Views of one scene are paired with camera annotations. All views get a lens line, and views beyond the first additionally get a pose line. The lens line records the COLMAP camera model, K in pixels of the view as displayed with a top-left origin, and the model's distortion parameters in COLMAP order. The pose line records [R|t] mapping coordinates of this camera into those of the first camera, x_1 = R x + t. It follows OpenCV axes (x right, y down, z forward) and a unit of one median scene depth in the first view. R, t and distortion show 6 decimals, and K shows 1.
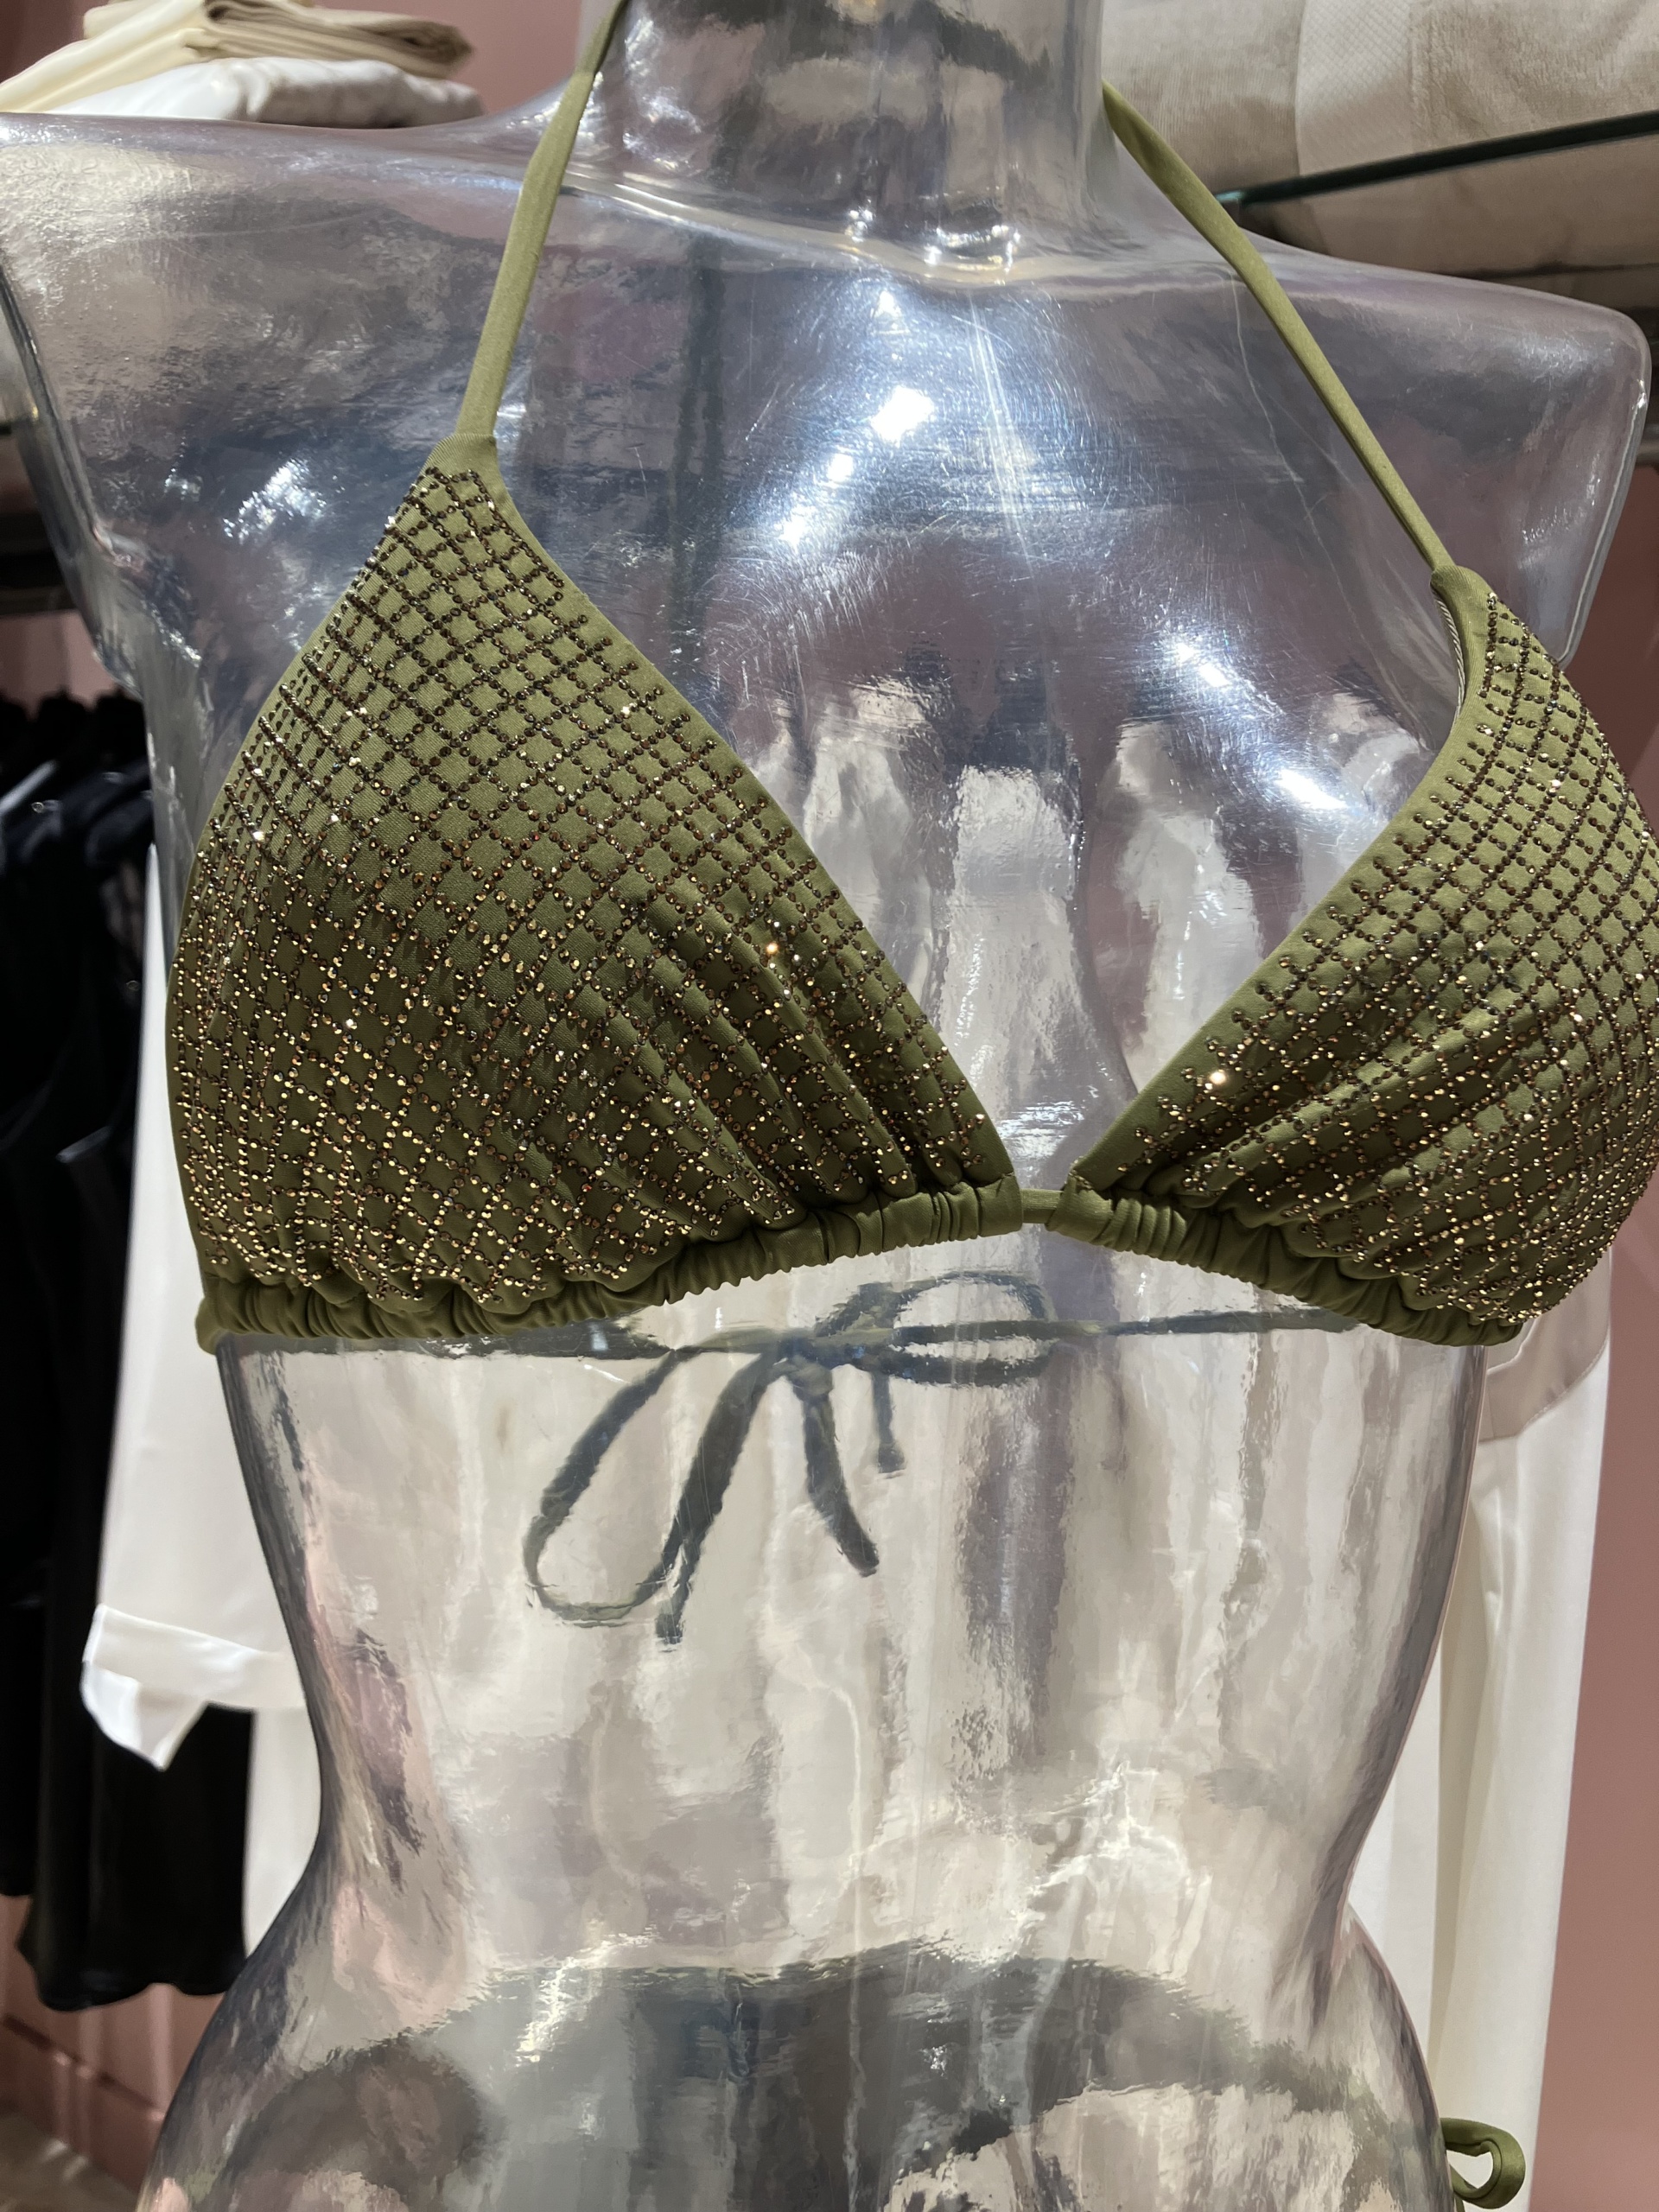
lens RADIAL K [[1849.9, 0, 839.4], [0, 1849.9, 1100.0], [0, 0, 1]] dist [0.016357, -0.013796]
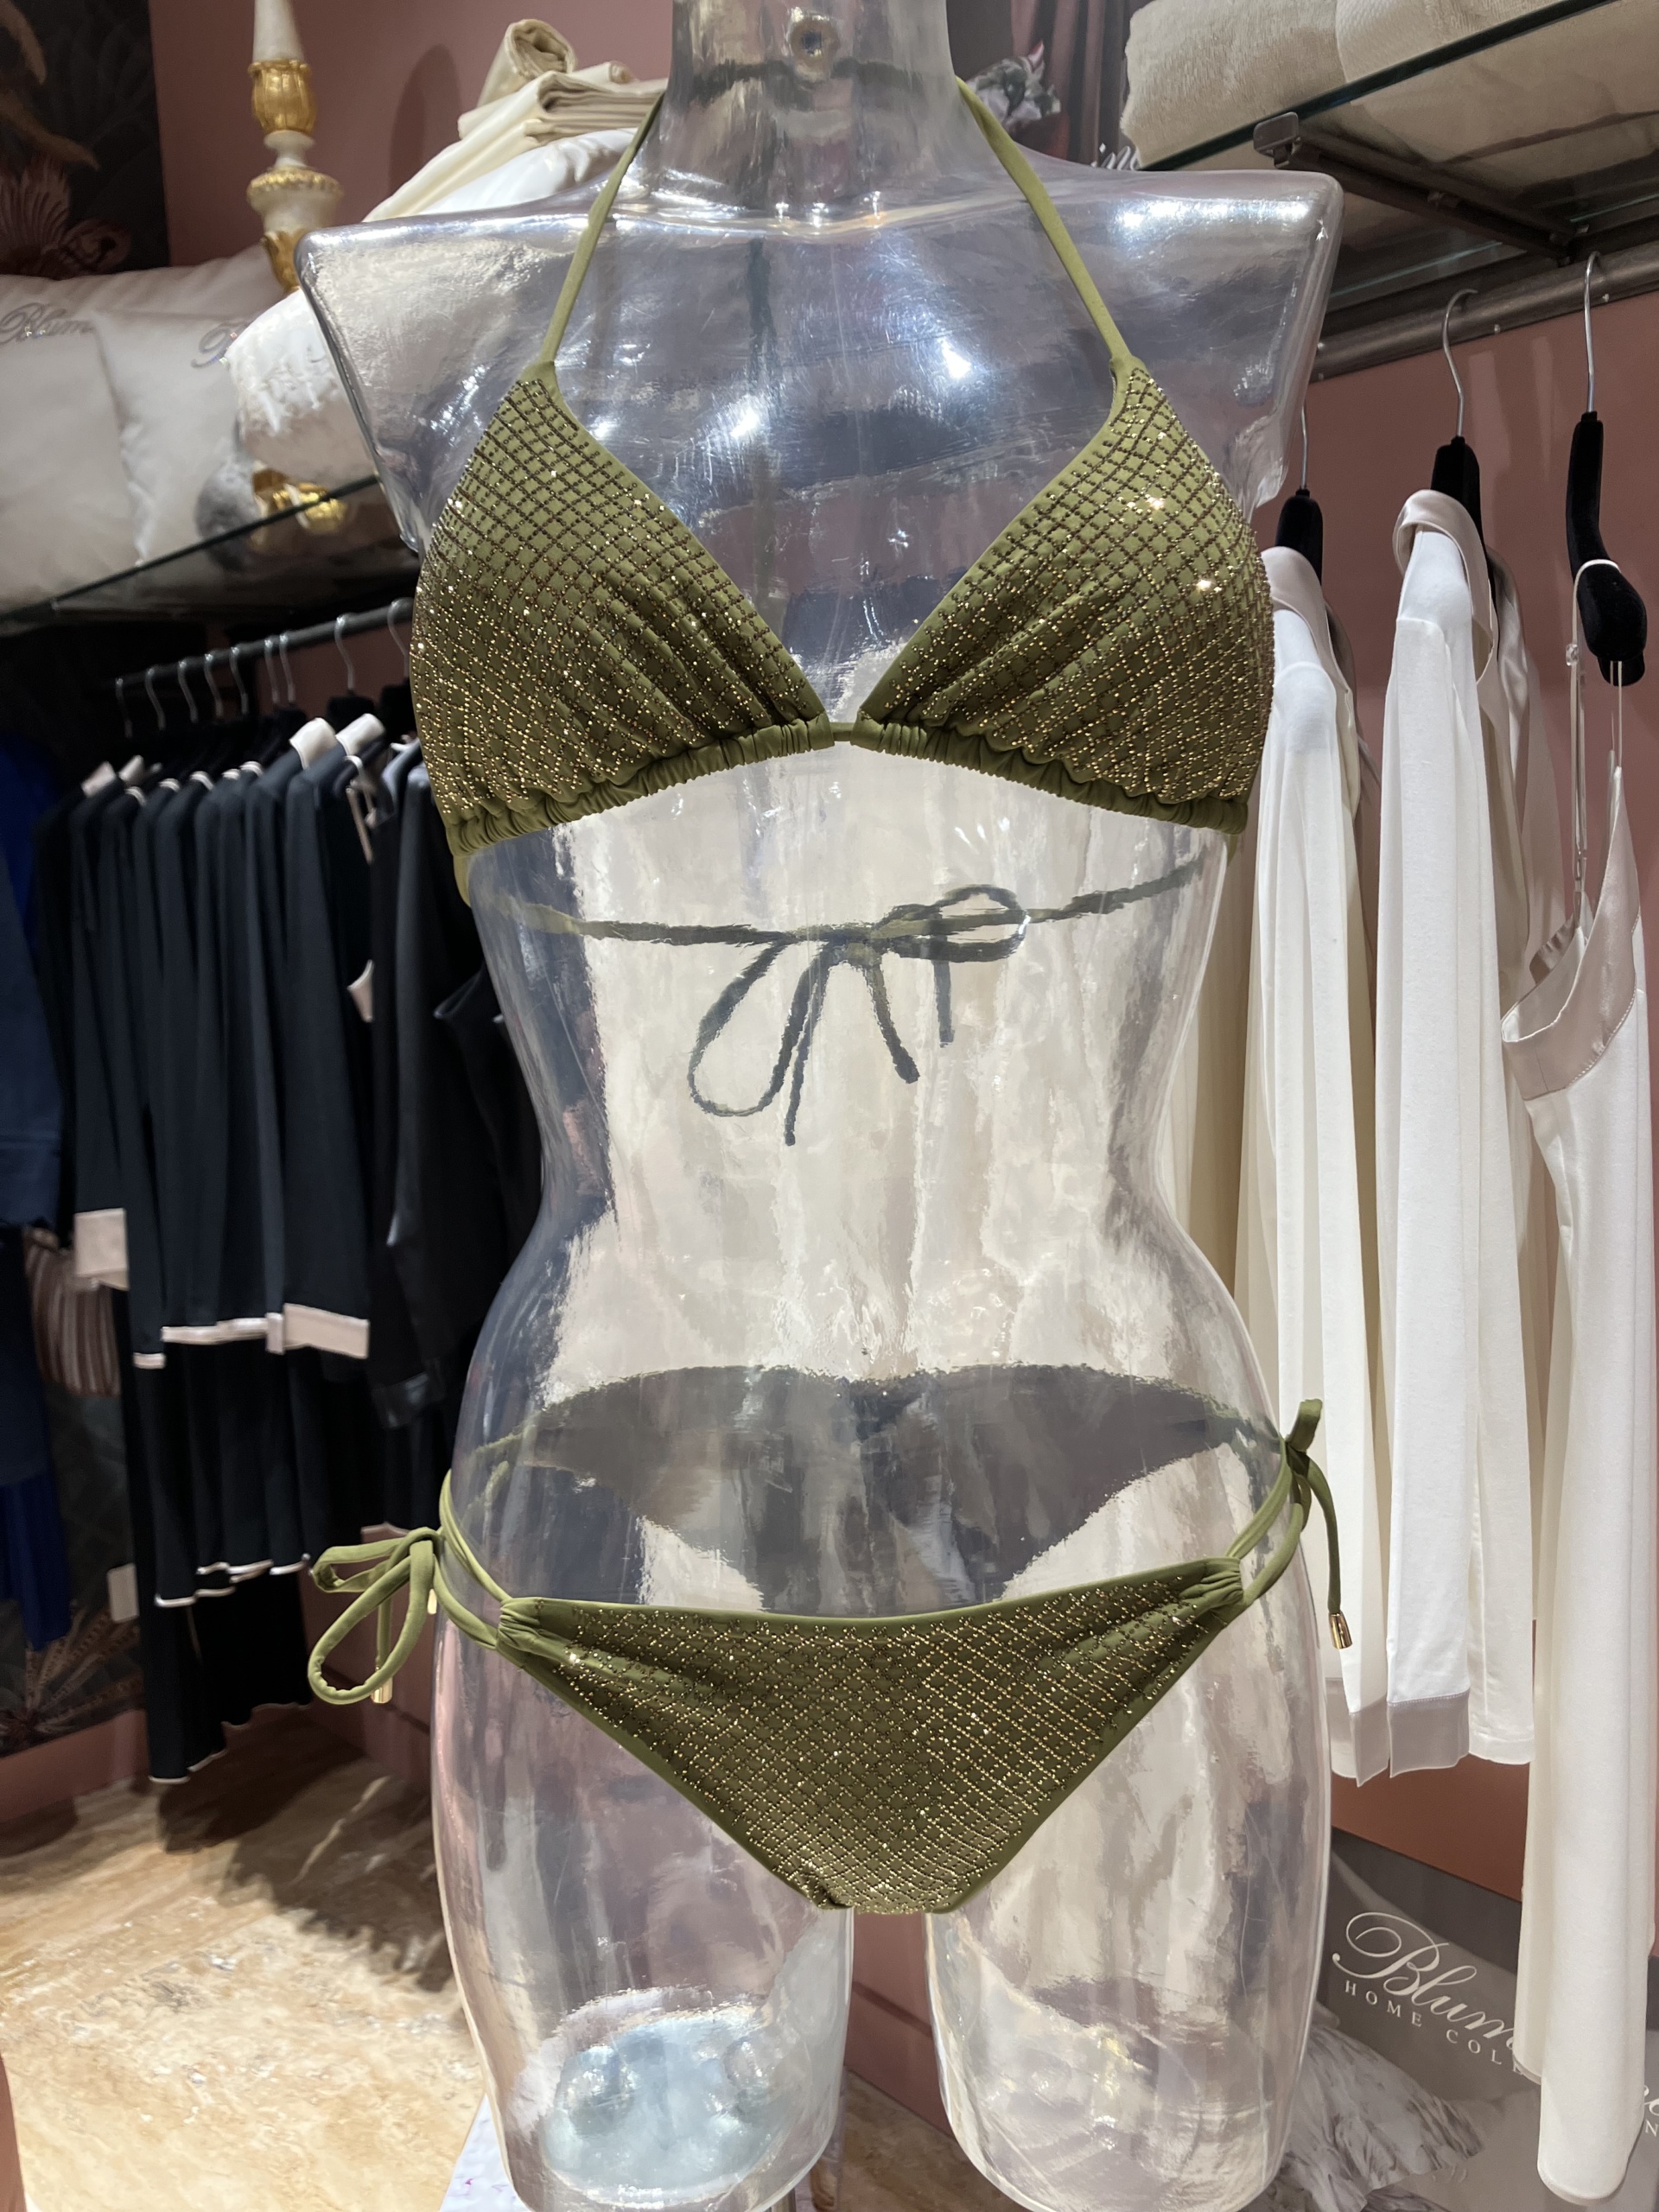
lens RADIAL K [[1832.1, 0, 846.8], [0, 1832.1, 1106.7], [0, 0, 1]] dist [0.046448, -0.056687]
pose [[0.968465, -0.053969, -0.243236, 0.534385], [0.057437, 0.998323, 0.007185, 0.417605], [0.242440, -0.020929, 0.969941, -0.783548]]
